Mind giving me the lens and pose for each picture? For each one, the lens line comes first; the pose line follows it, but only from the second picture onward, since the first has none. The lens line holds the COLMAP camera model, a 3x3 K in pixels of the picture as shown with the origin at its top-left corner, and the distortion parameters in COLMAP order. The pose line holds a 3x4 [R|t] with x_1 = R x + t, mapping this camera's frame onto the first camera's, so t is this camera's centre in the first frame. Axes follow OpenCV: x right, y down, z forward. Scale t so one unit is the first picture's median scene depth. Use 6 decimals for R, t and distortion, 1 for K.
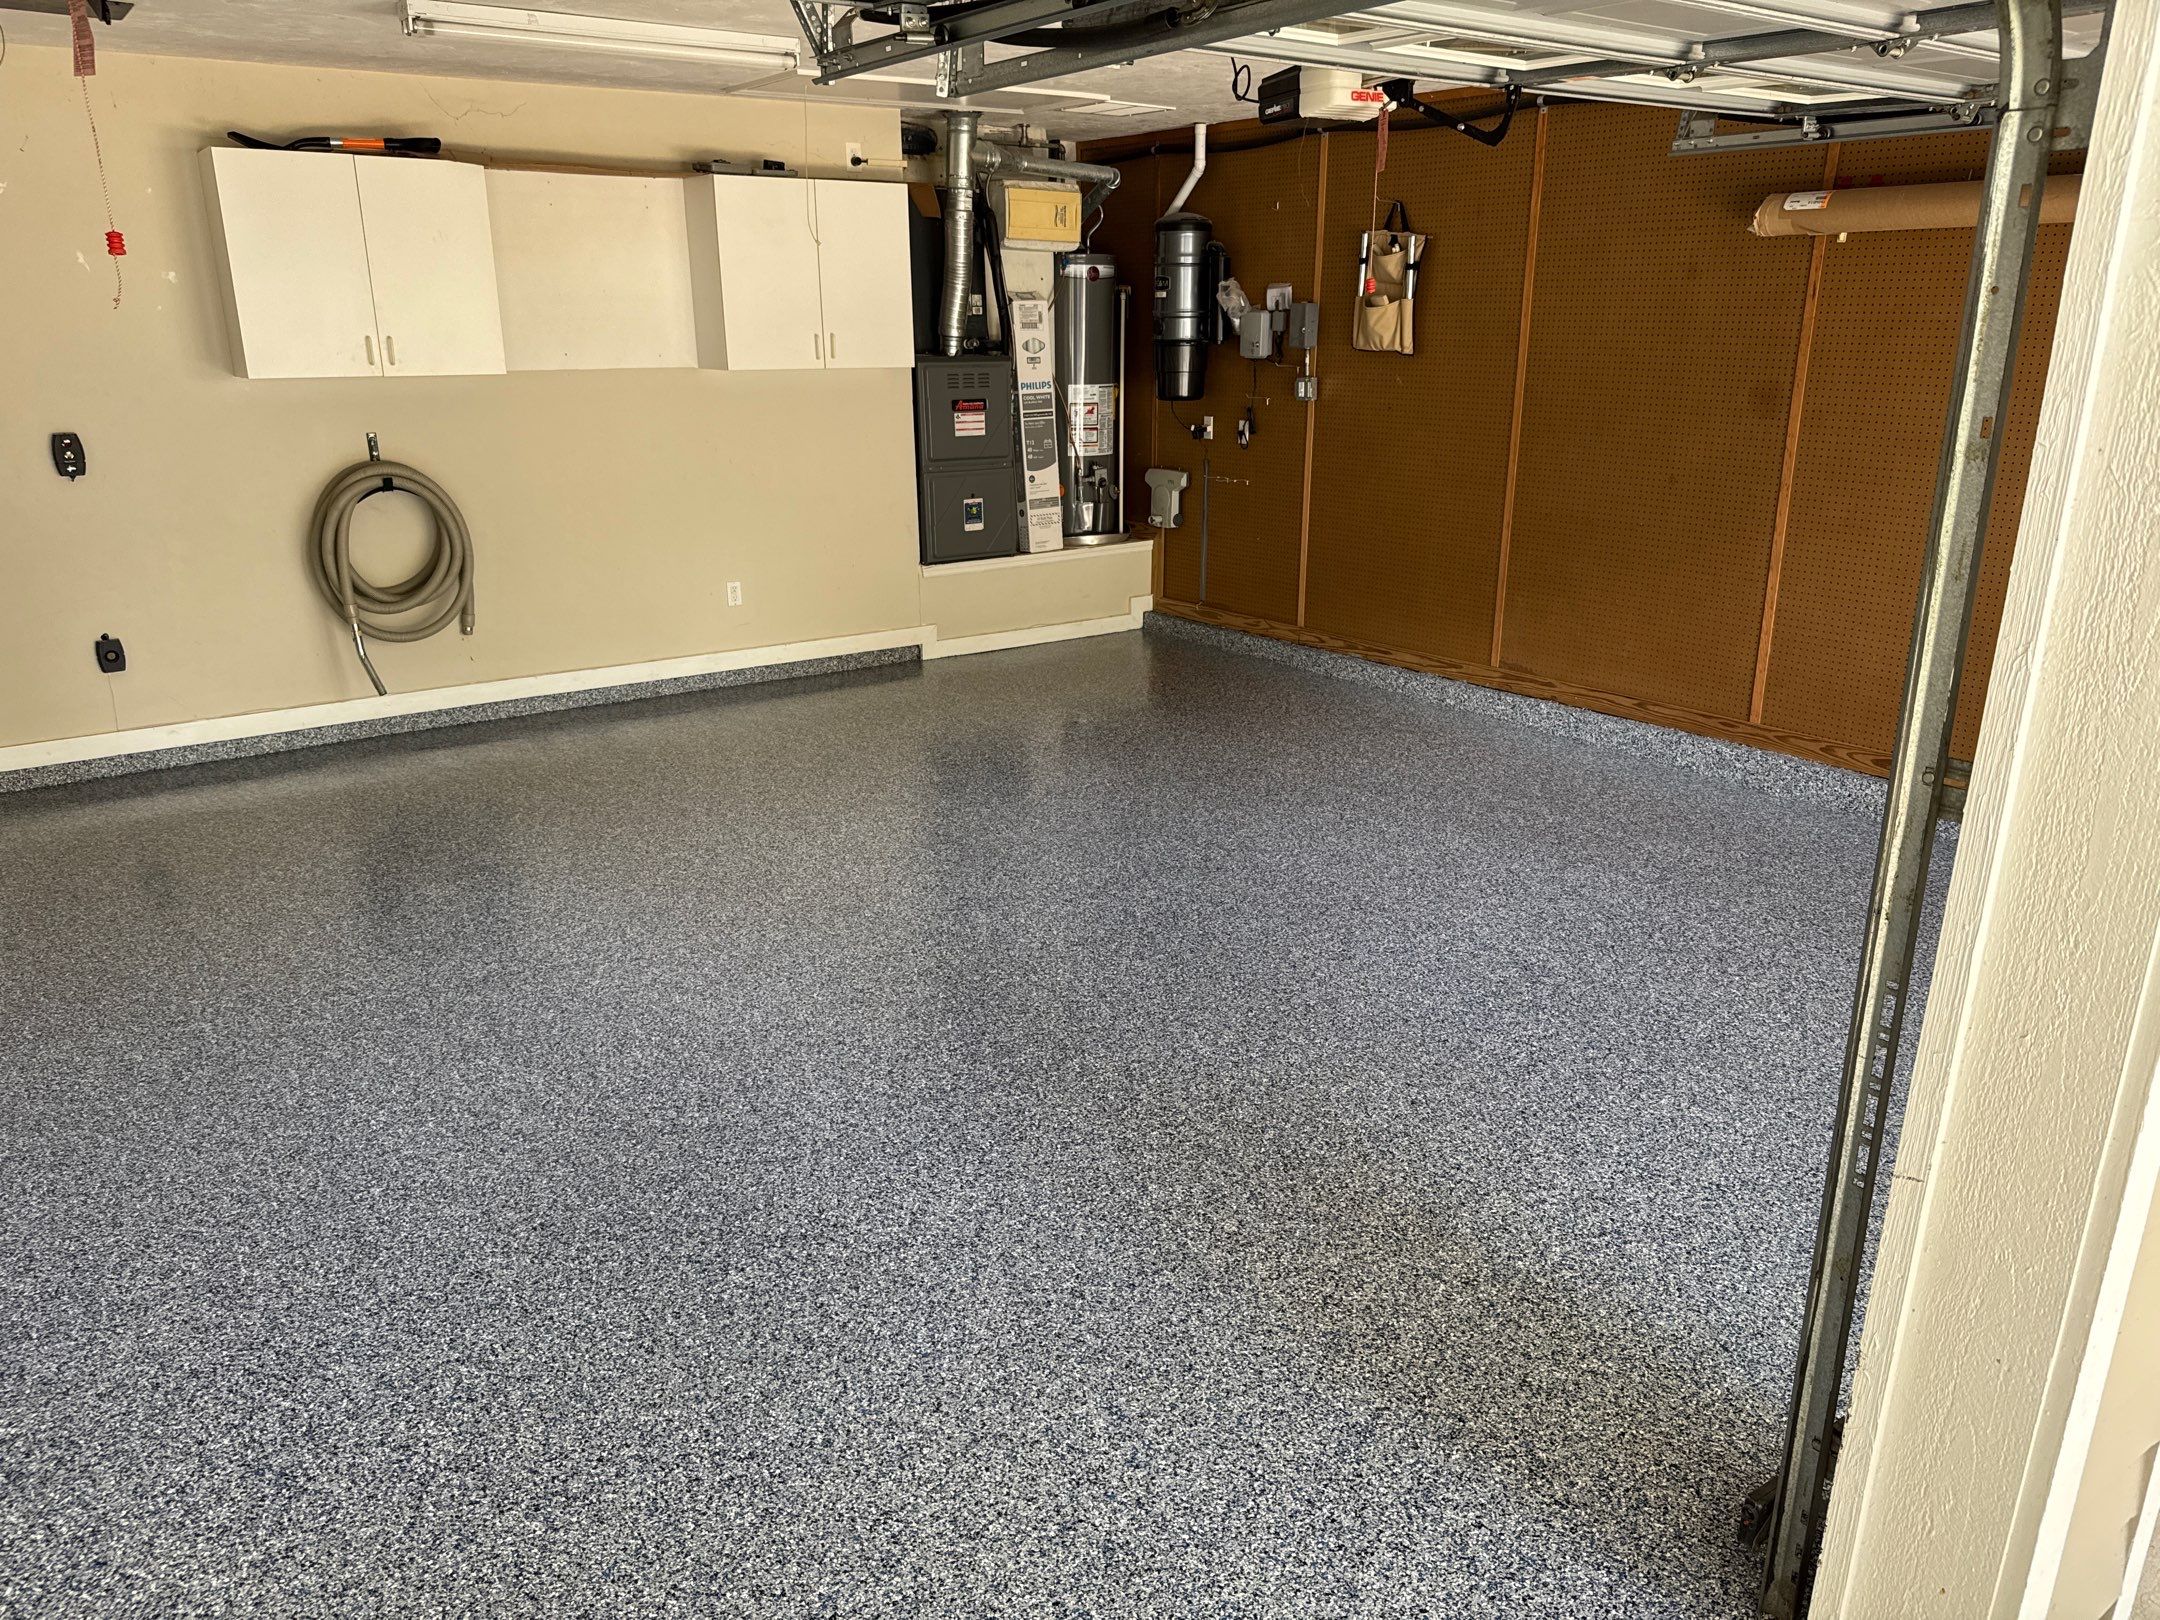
lens RADIAL K [[1518.1, 0, 1074.4], [0, 1518.1, 834.4], [0, 0, 1]] dist [0.125968, -0.215833]
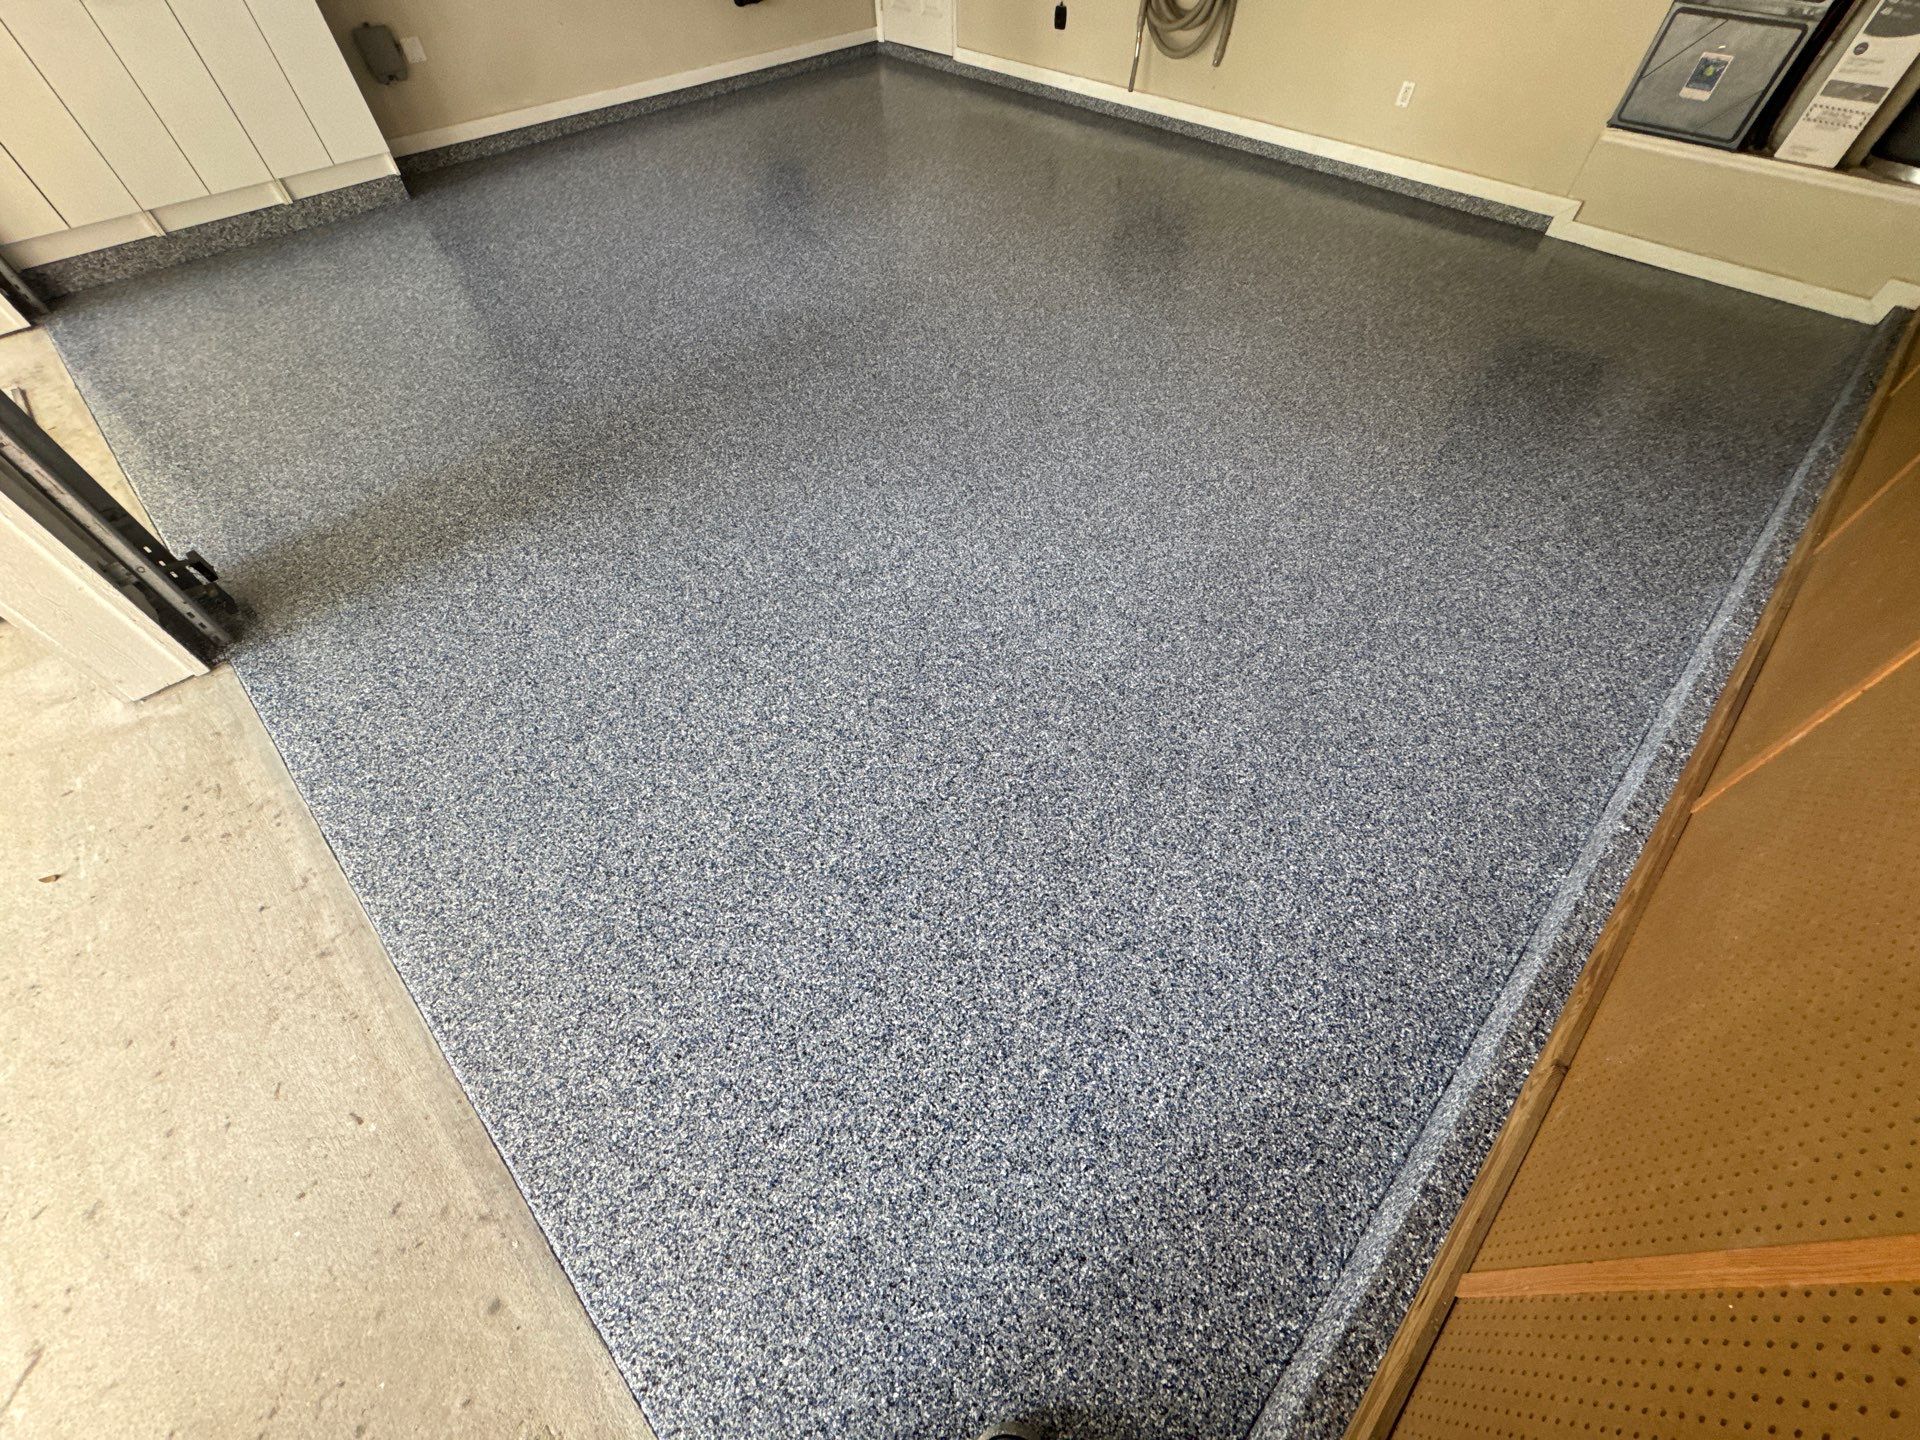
lens RADIAL K [[763.3, 0, 960.0], [0, 763.3, 720.0], [0, 0, 1]] dist [-0.002169, -0.000010]
pose [[0.149223, 0.785183, -0.601016, 0.424980], [-0.310635, 0.614274, 0.725378, -0.168902], [0.938743, 0.078453, 0.335569, 0.489966]]
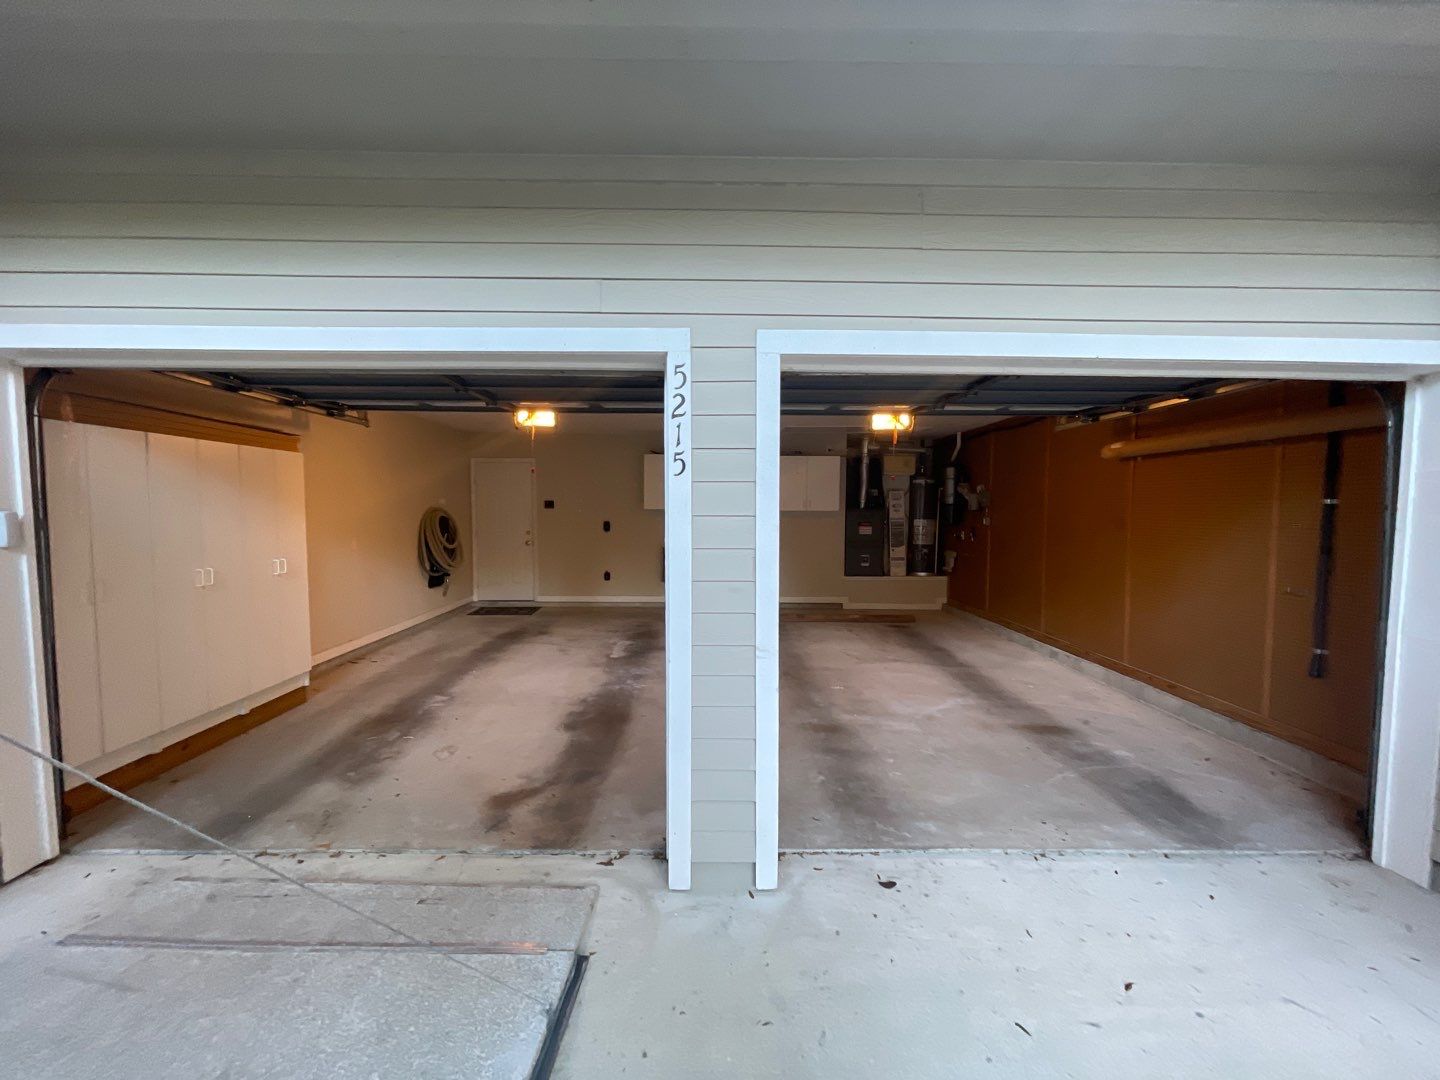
lens RADIAL K [[572.5, 0, 720.0], [0, 572.5, 540.0], [0, 0, 1]] dist [-0.002169, -0.000010]
pose [[0.810745, 0.041223, -0.583947, 0.343042], [-0.194939, 0.959597, -0.202910, 0.025309], [0.551989, 0.278342, 0.786024, -0.005775]]
